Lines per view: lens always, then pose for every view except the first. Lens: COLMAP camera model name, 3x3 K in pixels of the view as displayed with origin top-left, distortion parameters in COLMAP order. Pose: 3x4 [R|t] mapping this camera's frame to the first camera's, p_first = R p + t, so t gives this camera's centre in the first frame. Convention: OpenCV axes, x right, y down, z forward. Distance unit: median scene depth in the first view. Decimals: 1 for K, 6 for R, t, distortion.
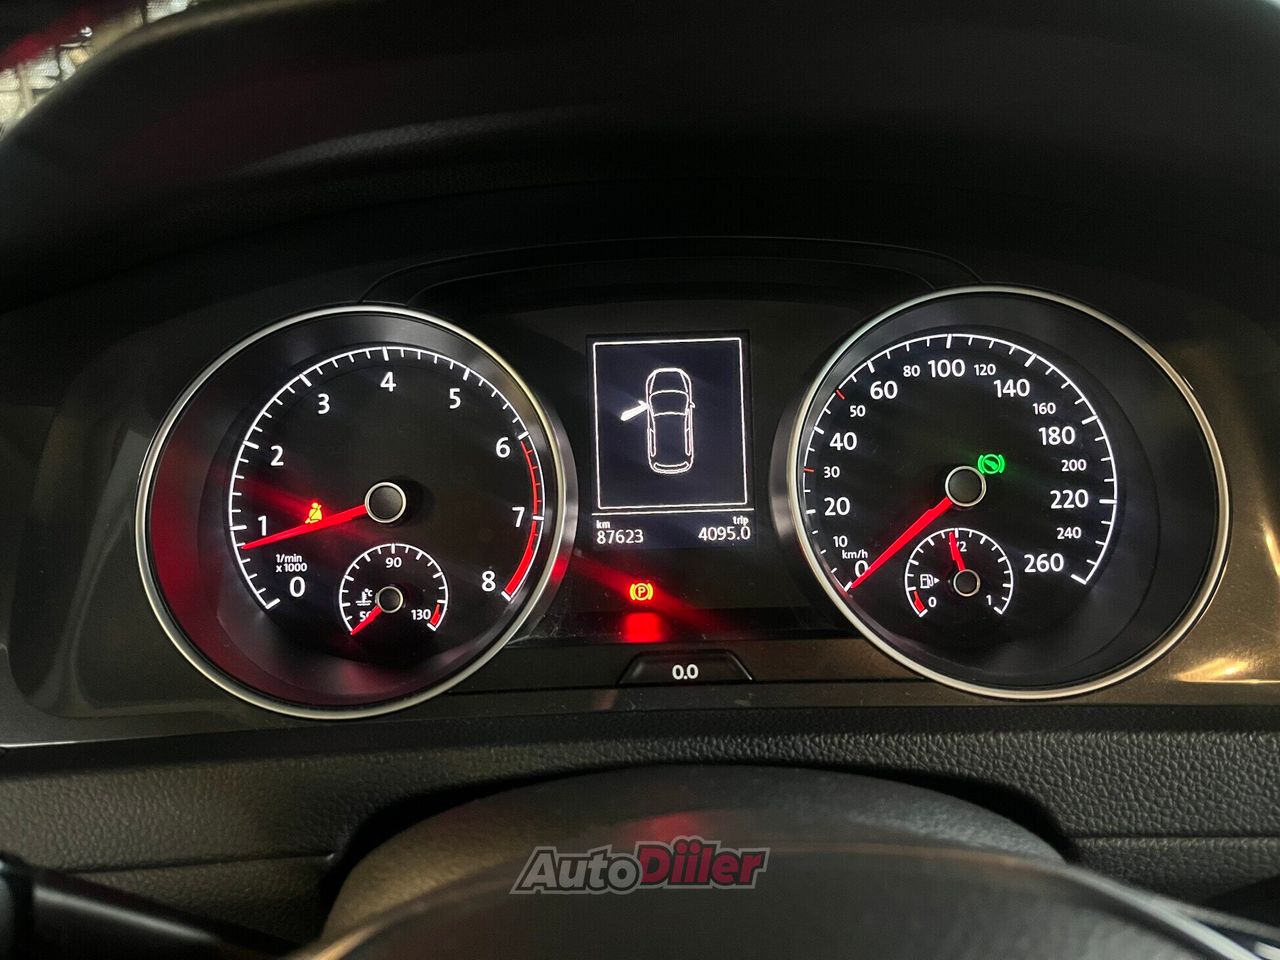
lens RADIAL K [[965.5, 0, 640.0], [0, 965.5, 480.0], [0, 0, 1]] dist [0.064704, -0.085642]
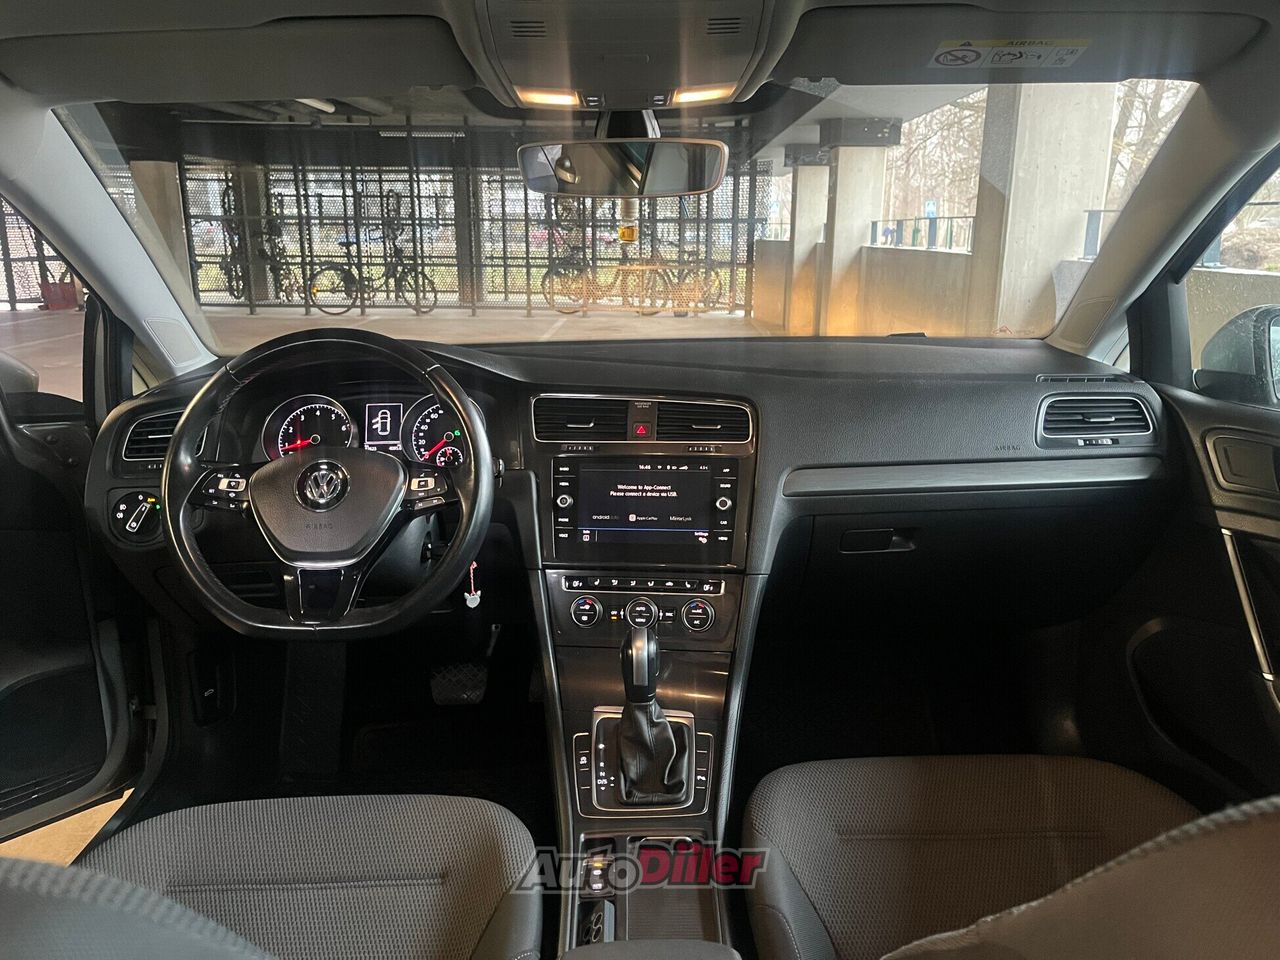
lens RADIAL K [[965.5, 0, 640.0], [0, 965.5, 480.0], [0, 0, 1]] dist [0.064704, -0.085642]
pose [[0.999867, 0.006936, 0.014764, 1.106649], [-0.004646, 0.988705, -0.149800, 0.831901], [-0.015637, 0.149711, 0.988606, -3.235780]]
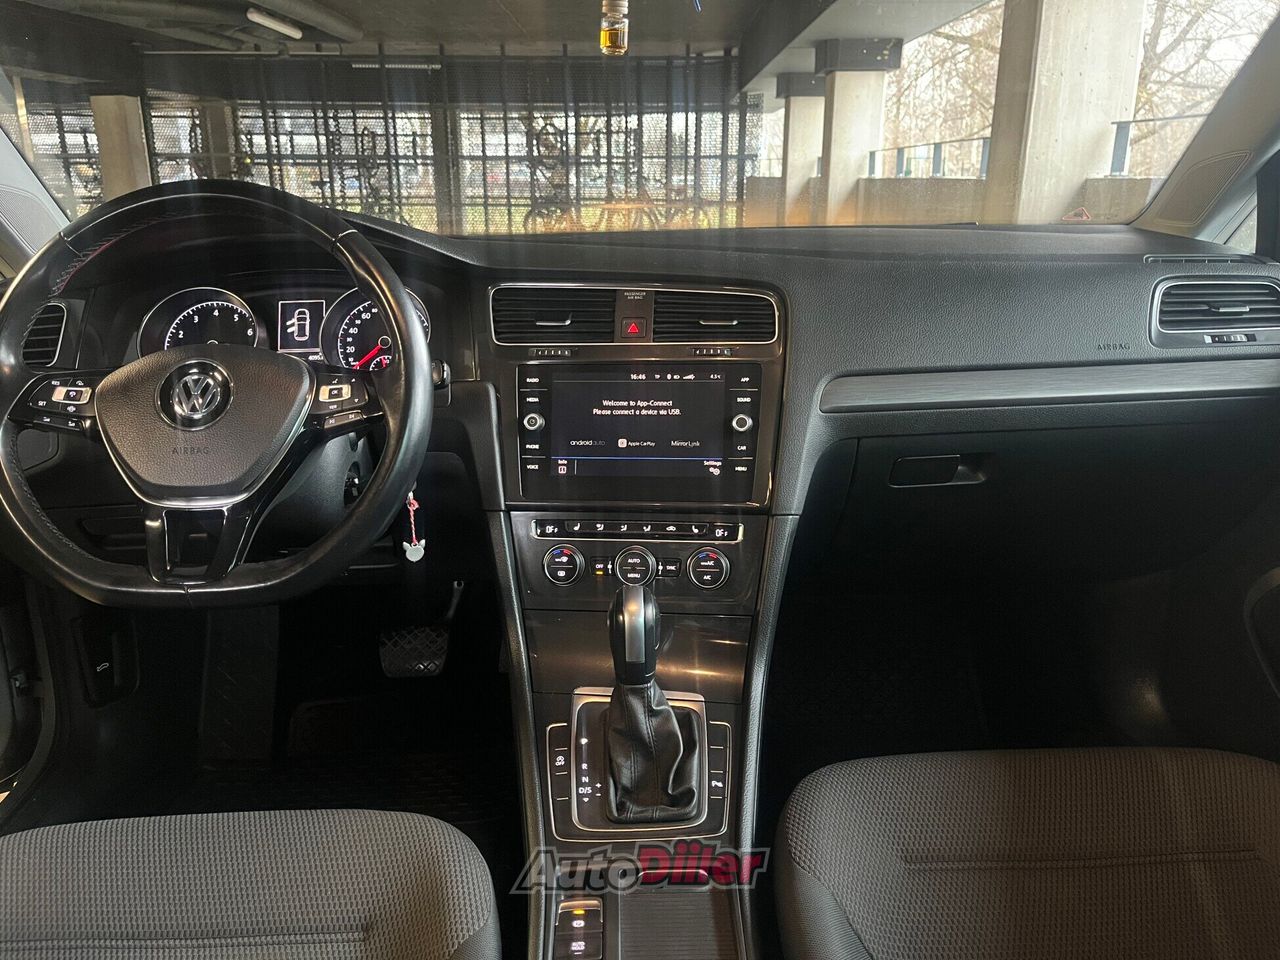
lens RADIAL K [[969.3, 0, 640.0], [0, 969.3, 480.0], [0, 0, 1]] dist [0.030449, -0.001381]
pose [[0.999603, -0.000712, 0.028167, 1.104668], [0.003508, 0.995046, -0.099354, 0.810796], [-0.027957, 0.099413, 0.994653, -2.319361]]
